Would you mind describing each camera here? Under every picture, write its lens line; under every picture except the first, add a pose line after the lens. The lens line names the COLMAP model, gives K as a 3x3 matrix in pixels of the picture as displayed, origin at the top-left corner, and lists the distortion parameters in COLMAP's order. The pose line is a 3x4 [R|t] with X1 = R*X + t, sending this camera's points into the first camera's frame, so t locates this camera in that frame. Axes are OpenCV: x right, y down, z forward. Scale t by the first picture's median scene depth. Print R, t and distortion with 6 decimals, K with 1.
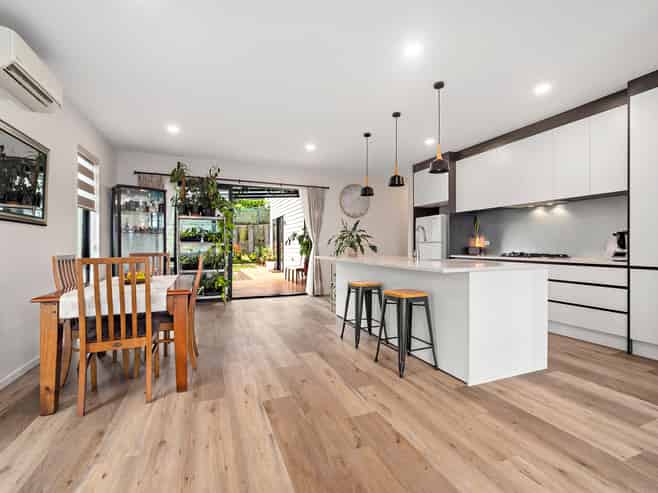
lens RADIAL K [[305.2, 0, 326.1], [0, 305.2, 247.1], [0, 0, 1]] dist [-0.003820, 0.000581]
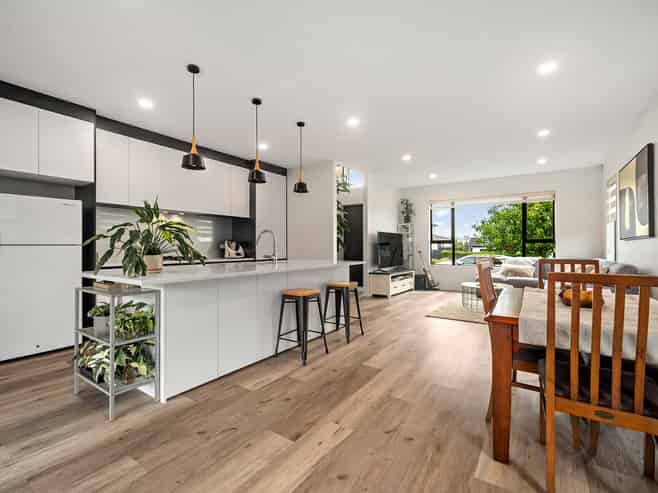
lens RADIAL K [[305.2, 0, 326.3], [0, 305.2, 249.3], [0, 0, 1]] dist [-0.003820, 0.000581]
pose [[-0.556836, -0.001563, 0.830621, -0.877675], [0.009781, 0.999917, 0.008439, -0.019303], [-0.830565, 0.012824, -0.556775, 1.882415]]
